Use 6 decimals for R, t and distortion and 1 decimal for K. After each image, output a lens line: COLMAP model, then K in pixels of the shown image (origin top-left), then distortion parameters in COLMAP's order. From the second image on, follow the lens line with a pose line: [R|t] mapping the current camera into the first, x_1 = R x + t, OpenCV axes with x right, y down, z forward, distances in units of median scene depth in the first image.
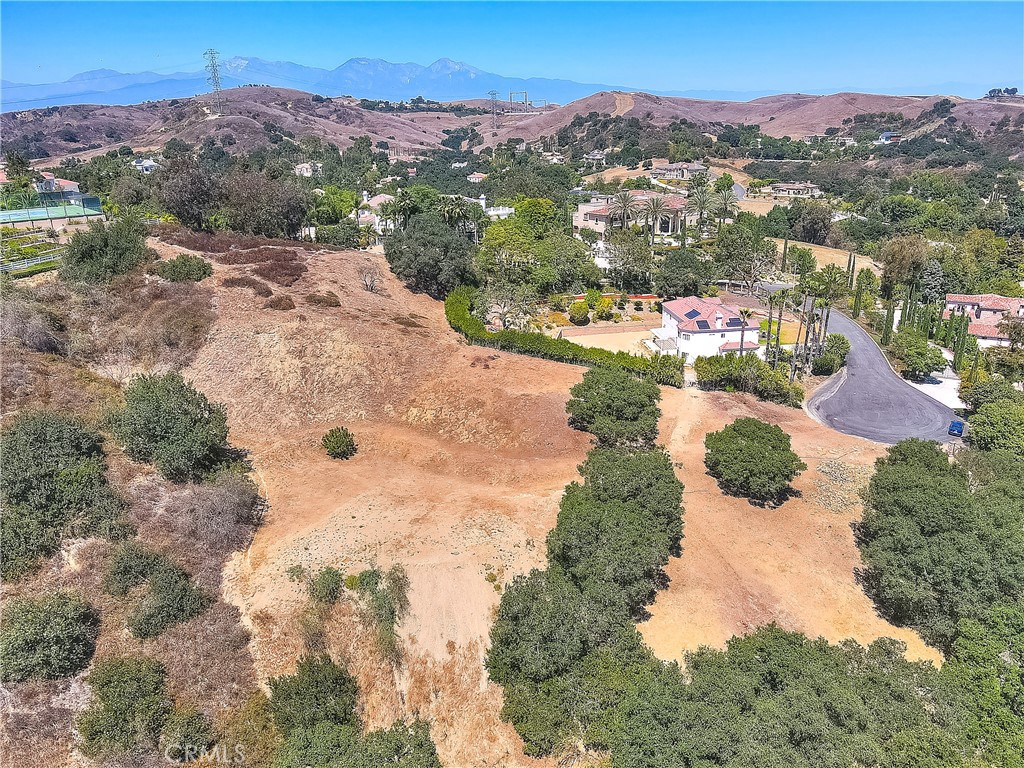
lens RADIAL K [[752.1, 0, 512.4], [0, 752.1, 383.4], [0, 0, 1]] dist [0.007688, 0.013188]
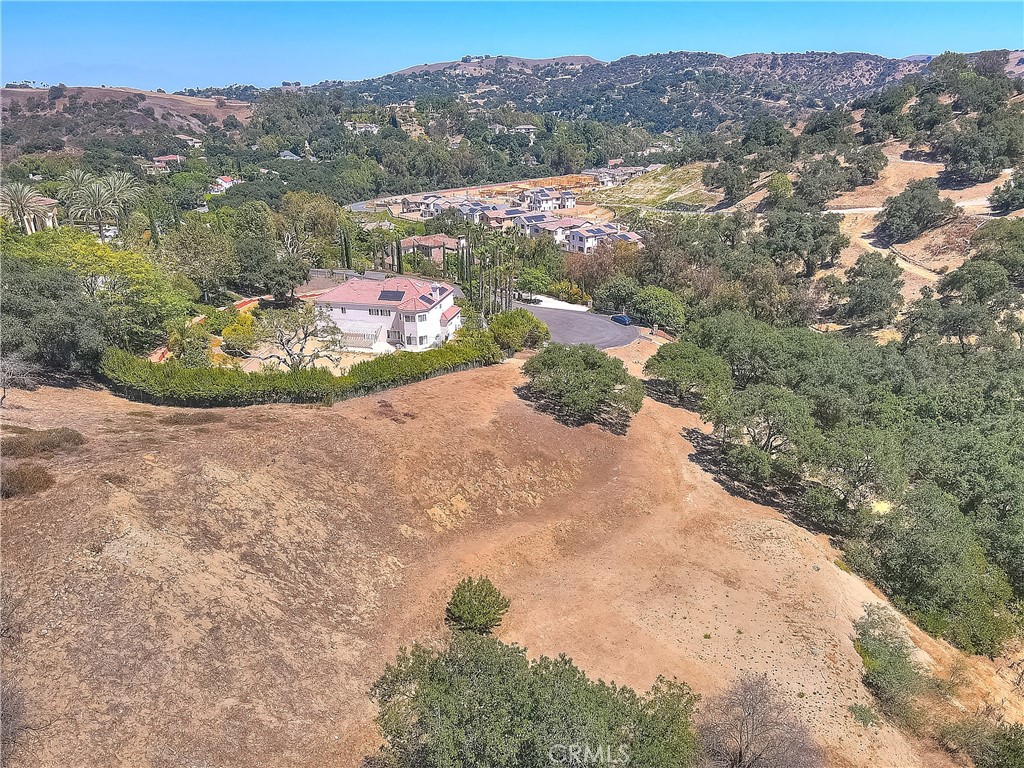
lens RADIAL K [[752.1, 0, 512.1], [0, 752.1, 379.7], [0, 0, 1]] dist [0.007688, 0.013188]
pose [[0.359615, -0.323611, 0.875188, -0.544257], [0.318953, 0.924070, 0.210628, -0.154367], [-0.876896, 0.203399, 0.435526, 0.579160]]
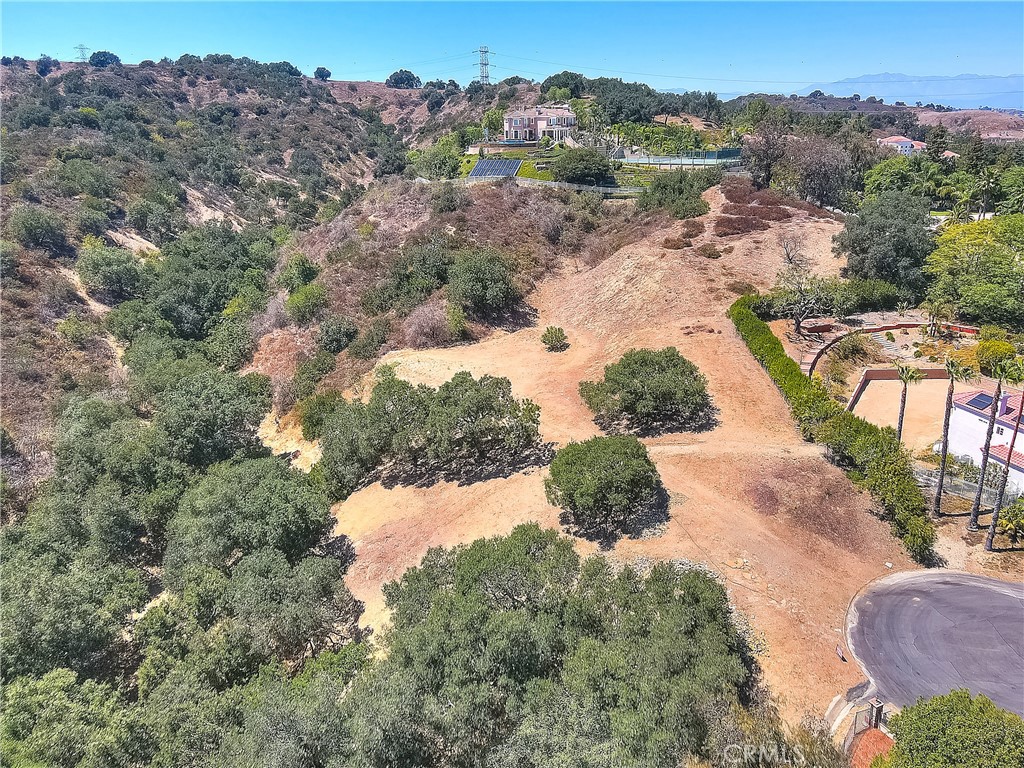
lens RADIAL K [[752.1, 0, 512.7], [0, 752.1, 382.1], [0, 0, 1]] dist [0.007688, 0.013188]
pose [[0.176236, 0.335014, -0.925584, 0.790485], [-0.319754, 0.908793, 0.268054, -0.142821], [0.930966, 0.248718, 0.267284, 0.509568]]
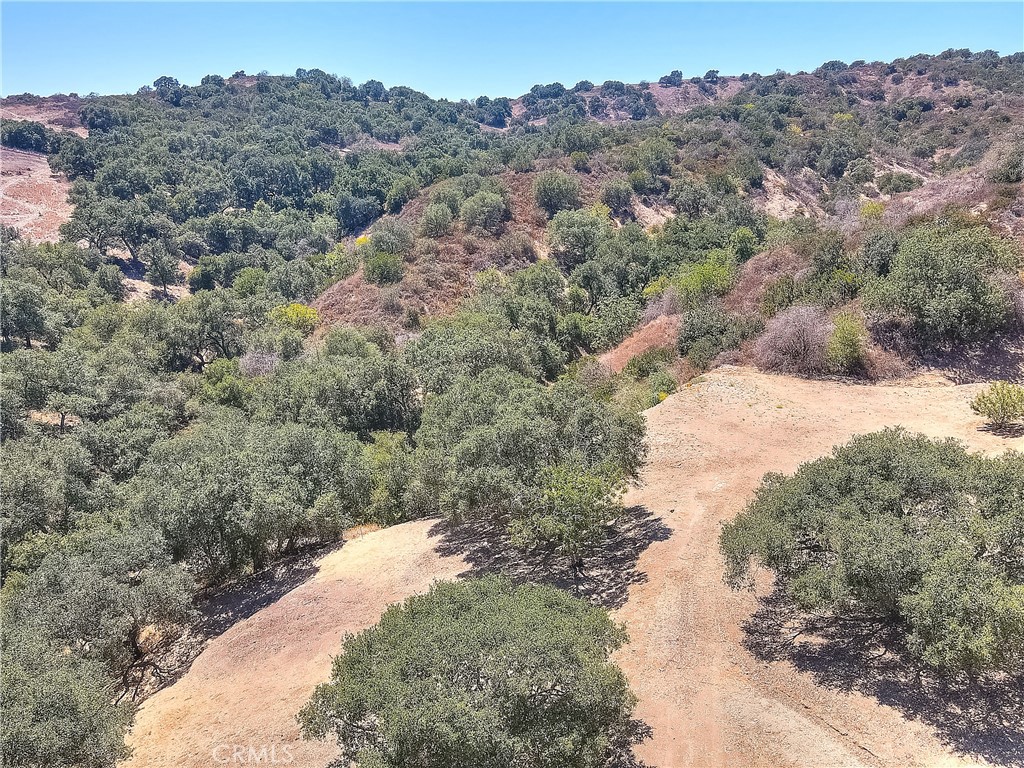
lens RADIAL K [[752.1, 0, 512.2], [0, 752.1, 379.8], [0, 0, 1]] dist [0.007688, 0.013188]
pose [[-0.677193, 0.229126, -0.699222, 0.380430], [-0.221379, 0.842806, 0.490581, -0.125920], [0.701713, 0.487011, -0.520018, 0.851353]]
